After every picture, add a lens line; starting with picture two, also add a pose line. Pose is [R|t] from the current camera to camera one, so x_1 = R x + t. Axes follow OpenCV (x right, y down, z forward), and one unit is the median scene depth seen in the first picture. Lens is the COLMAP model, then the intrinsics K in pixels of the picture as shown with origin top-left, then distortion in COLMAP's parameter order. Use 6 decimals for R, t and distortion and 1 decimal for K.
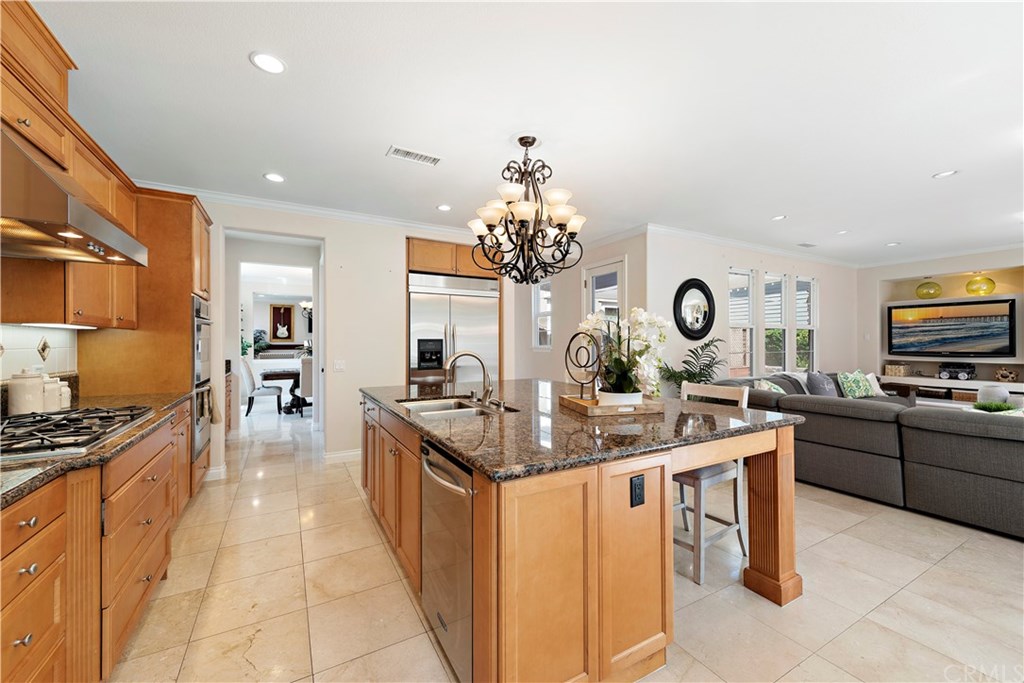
lens RADIAL K [[403.7, 0, 510.0], [0, 403.7, 336.2], [0, 0, 1]] dist [0.004045, -0.000037]
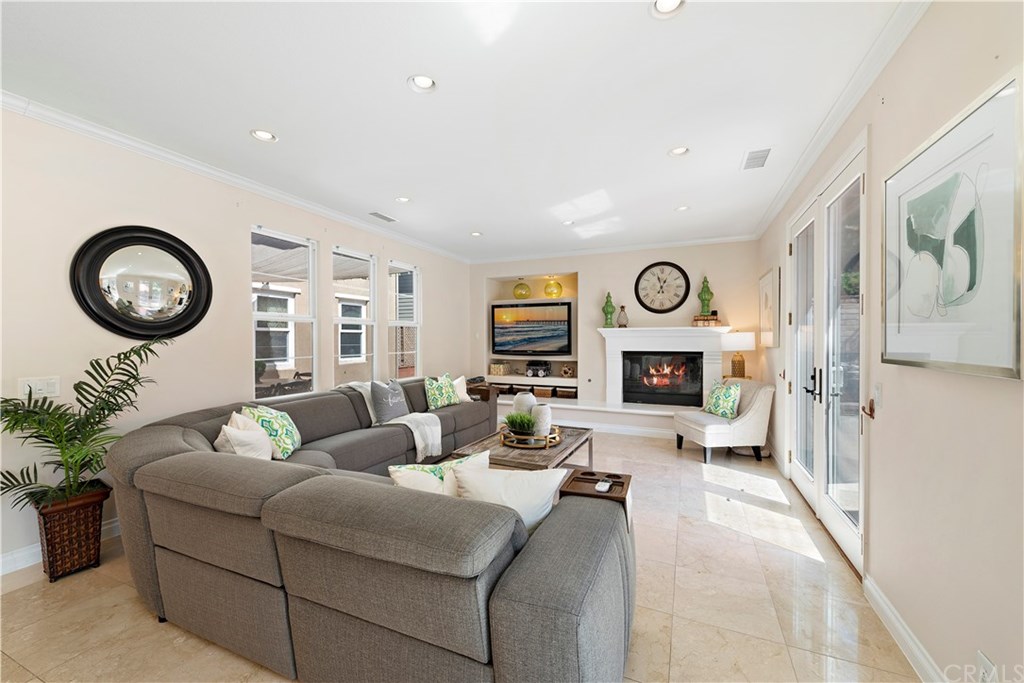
lens RADIAL K [[403.7, 0, 511.4], [0, 403.7, 342.5], [0, 0, 1]] dist [0.004045, -0.000037]
pose [[0.793324, -0.002503, 0.608794, 0.400010], [-0.013389, 0.999678, 0.021557, -0.004772], [-0.608652, -0.025253, 0.793035, 0.203831]]
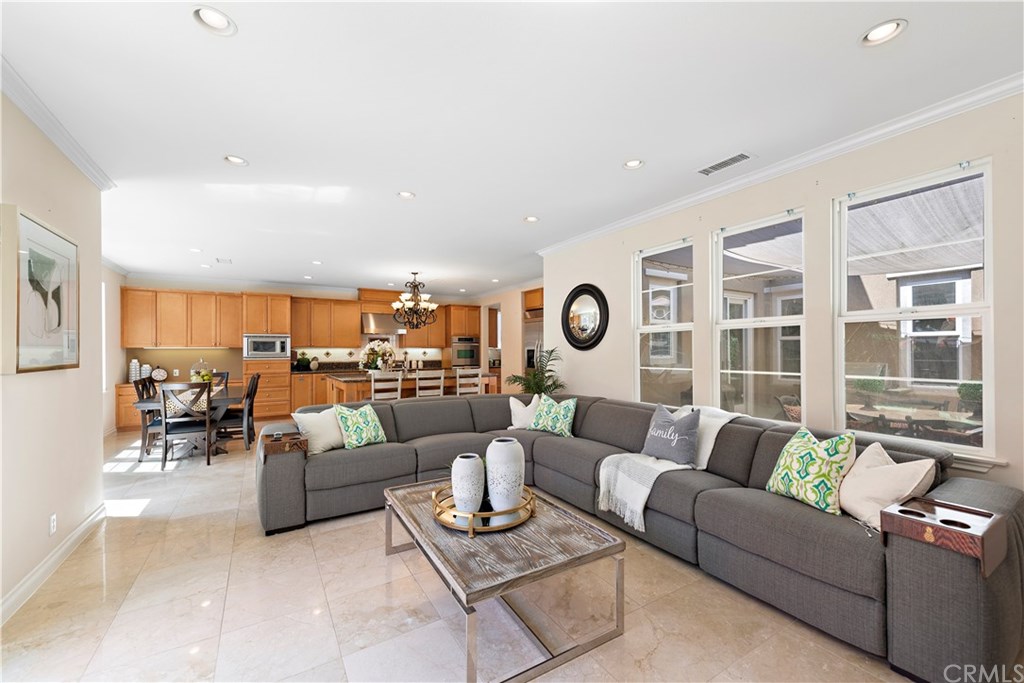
lens RADIAL K [[403.7, 0, 512.2], [0, 403.7, 350.1], [0, 0, 1]] dist [0.004045, -0.000037]
pose [[0.047060, 0.000648, -0.998892, 1.073756], [0.022869, 0.999737, 0.001725, 0.001791], [0.998630, -0.022925, 0.047033, 0.615719]]
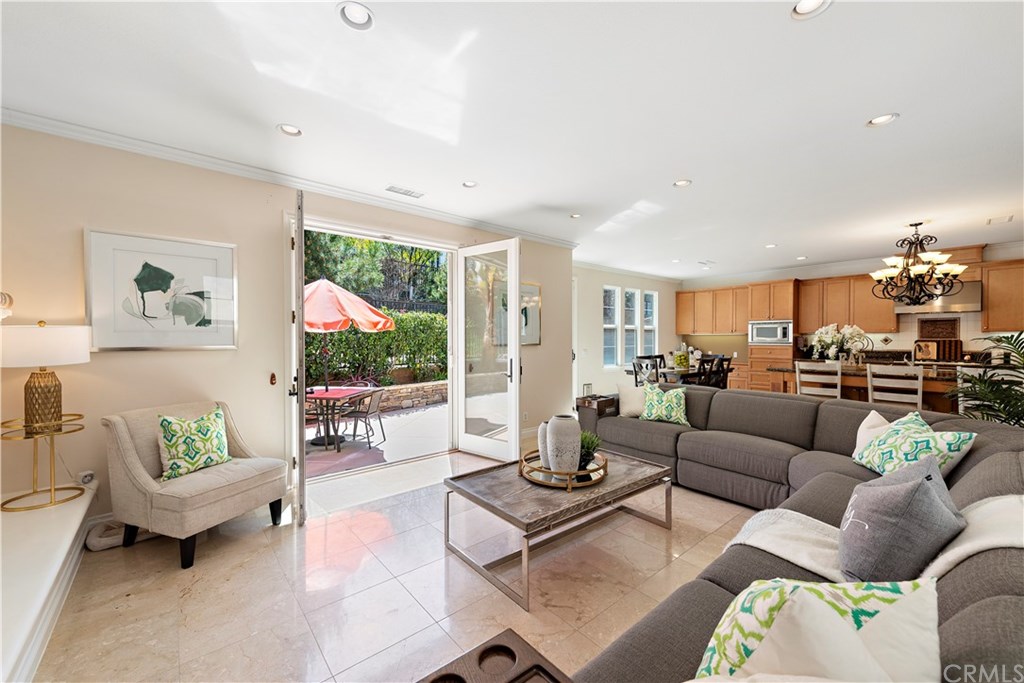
lens RADIAL K [[403.7, 0, 515.5], [0, 403.7, 339.7], [0, 0, 1]] dist [0.004045, -0.000037]
pose [[-0.981032, 0.004886, -0.193783, 0.998736], [0.007590, 0.999884, -0.013212, 0.004306], [0.193696, -0.014432, -0.980955, 0.746327]]
